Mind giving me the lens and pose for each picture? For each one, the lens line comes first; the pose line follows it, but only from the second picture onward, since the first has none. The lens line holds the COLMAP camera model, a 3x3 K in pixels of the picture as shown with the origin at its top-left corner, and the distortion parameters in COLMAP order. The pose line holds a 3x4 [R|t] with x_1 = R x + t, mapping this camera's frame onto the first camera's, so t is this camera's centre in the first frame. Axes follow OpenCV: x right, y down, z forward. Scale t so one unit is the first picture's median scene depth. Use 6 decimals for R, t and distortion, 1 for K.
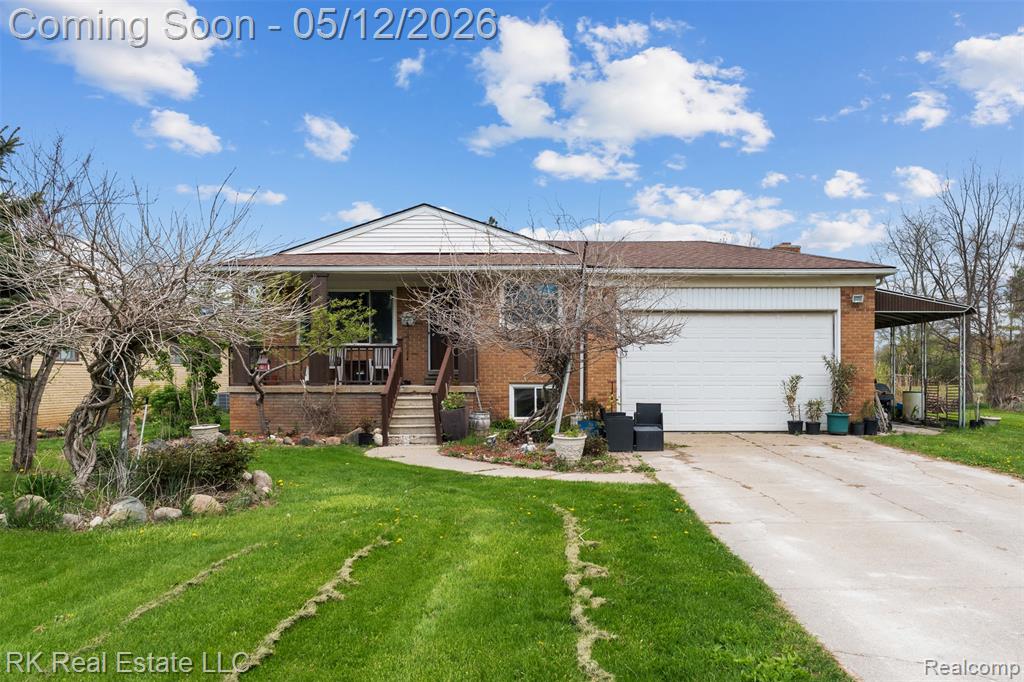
lens RADIAL K [[880.9, 0, 512.0], [0, 880.9, 386.1], [0, 0, 1]] dist [-0.000184, -0.003093]
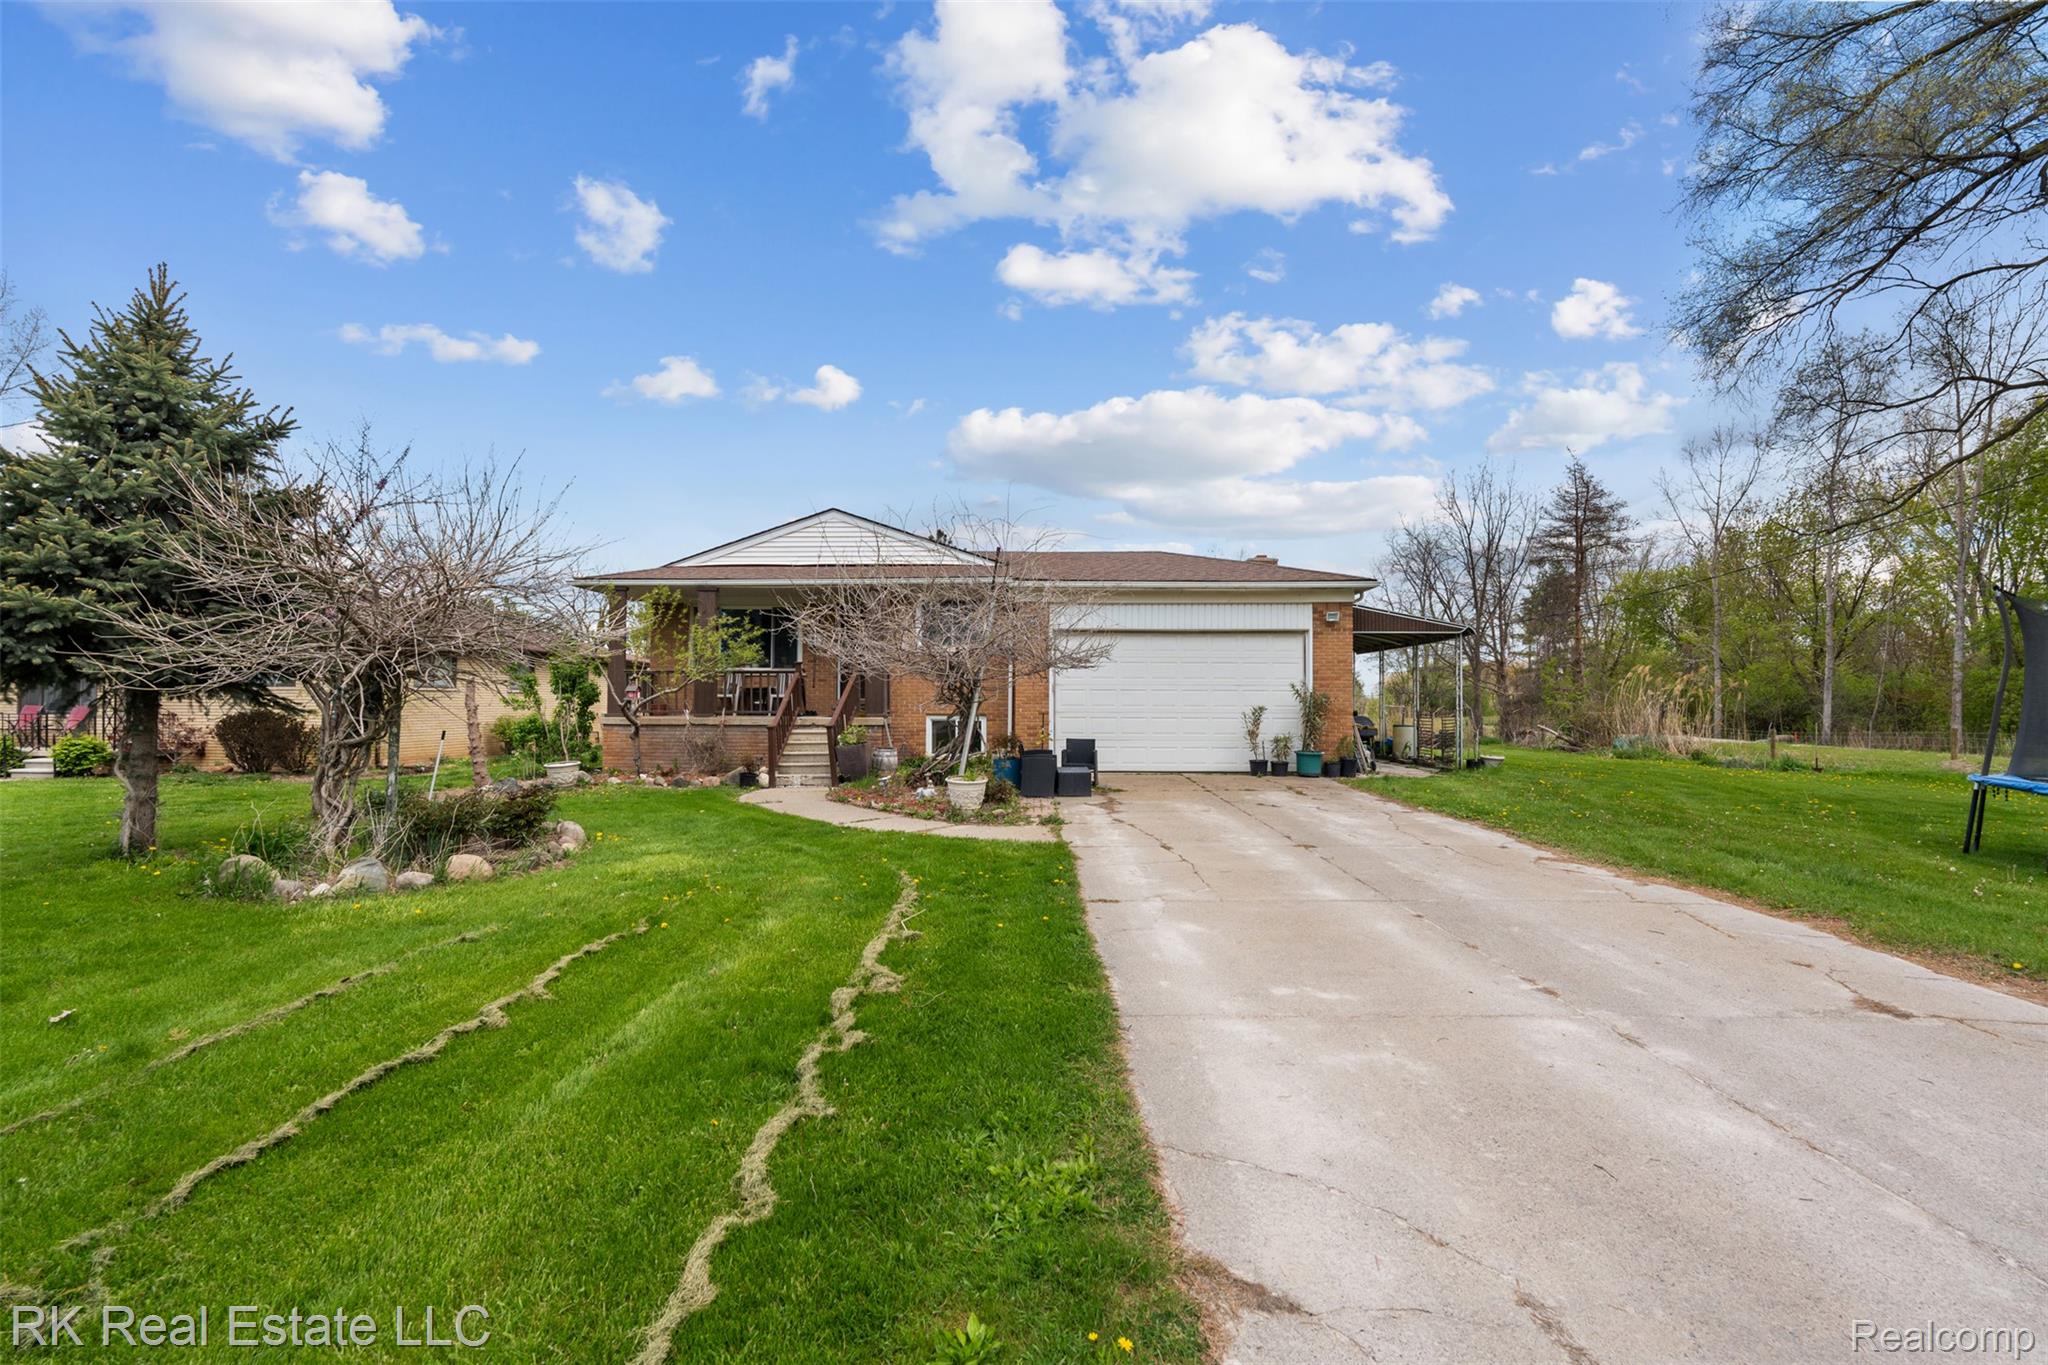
lens RADIAL K [[923.4, 0, 983.0], [0, 923.4, 696.8], [0, 0, 1]] dist [-0.004030, -0.000002]
pose [[0.999655, 0.002751, -0.026126, 0.083803], [-0.003277, 0.999792, -0.020126, -0.002860], [0.026065, 0.020205, 0.999456, 0.108064]]
